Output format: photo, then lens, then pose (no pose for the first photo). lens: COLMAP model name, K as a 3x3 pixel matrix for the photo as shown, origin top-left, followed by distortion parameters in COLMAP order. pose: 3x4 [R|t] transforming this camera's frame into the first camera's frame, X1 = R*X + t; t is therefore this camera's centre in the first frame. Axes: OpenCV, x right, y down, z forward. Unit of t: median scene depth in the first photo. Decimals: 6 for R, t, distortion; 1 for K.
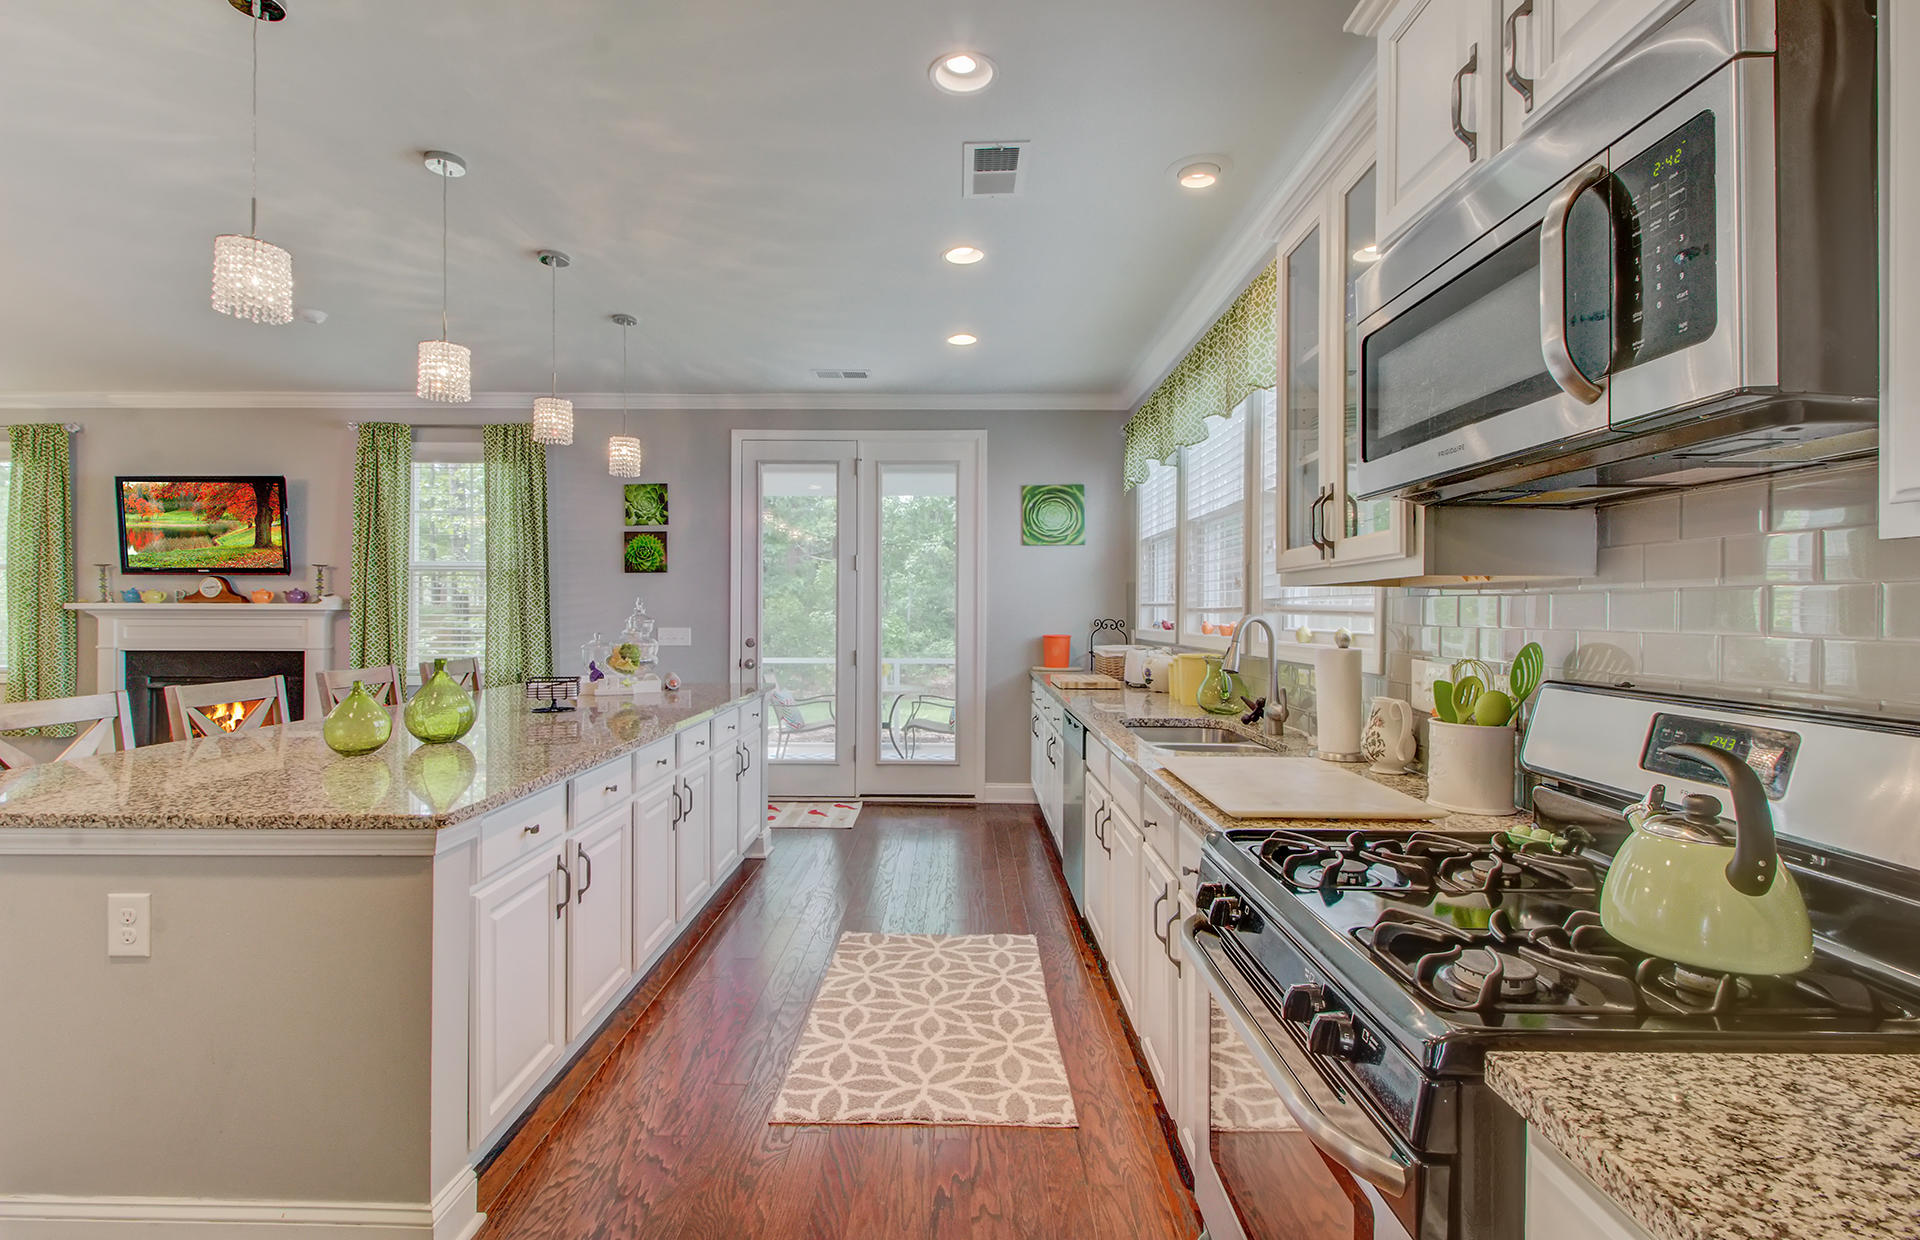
lens RADIAL K [[885.8, 0, 961.5], [0, 885.8, 606.1], [0, 0, 1]] dist [0.002237, -0.007623]
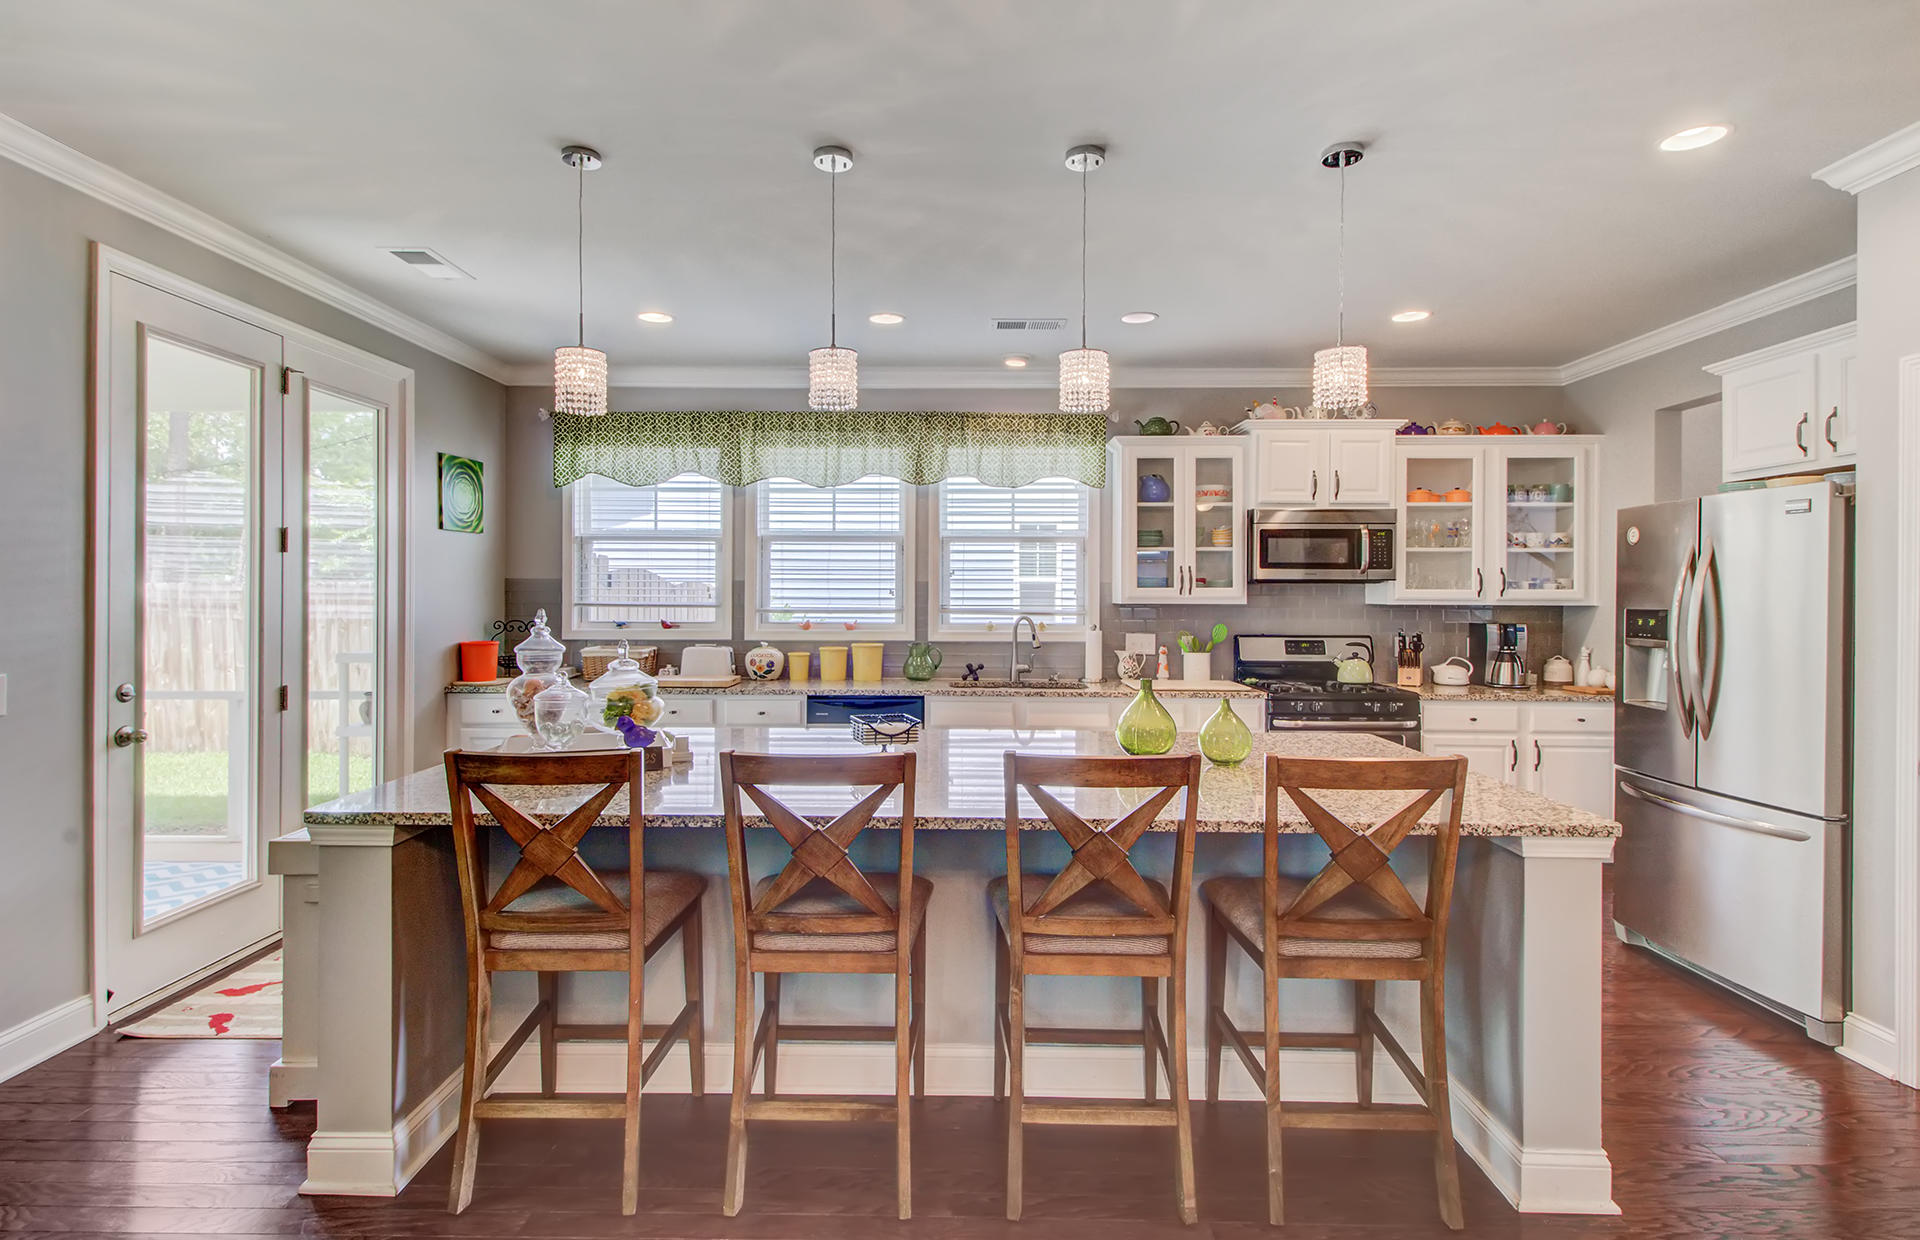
lens RADIAL K [[958.3, 0, 954.8], [0, 958.3, 586.9], [0, 0, 1]] dist [0.004330, 0.000259]
pose [[-0.008233, 0.002194, 0.999964, -0.772258], [-0.010577, 0.999941, -0.002281, -0.020960], [-0.999910, -0.010595, -0.008209, 0.550364]]
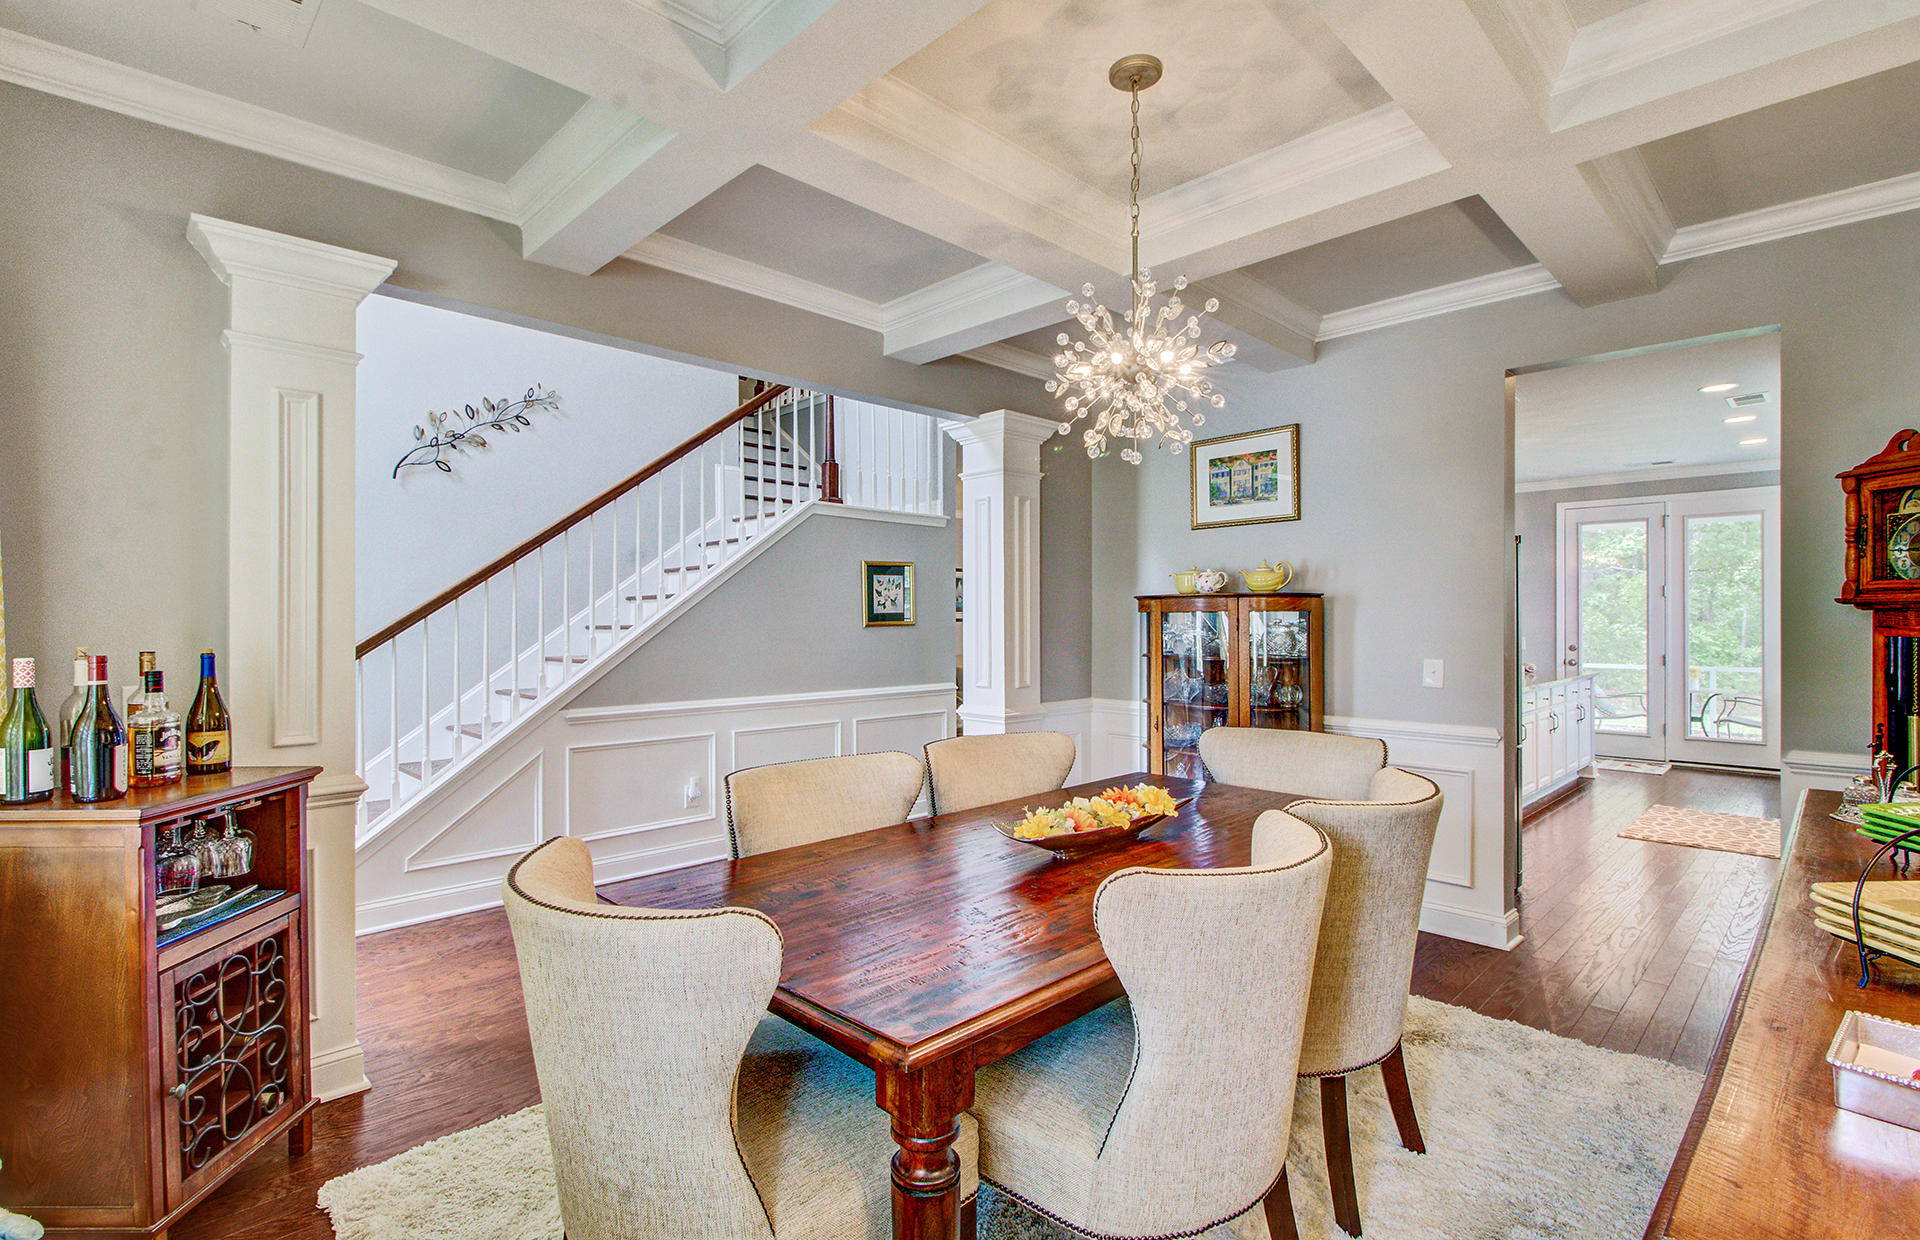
lens RADIAL K [[885.8, 0, 961.5], [0, 885.8, 606.1], [0, 0, 1]] dist [0.002237, -0.007623]
pose [[0.700916, -0.007738, -0.713202, 0.093702], [0.001010, 0.999951, -0.009856, -0.013854], [0.713243, 0.006188, 0.700889, -0.728934]]
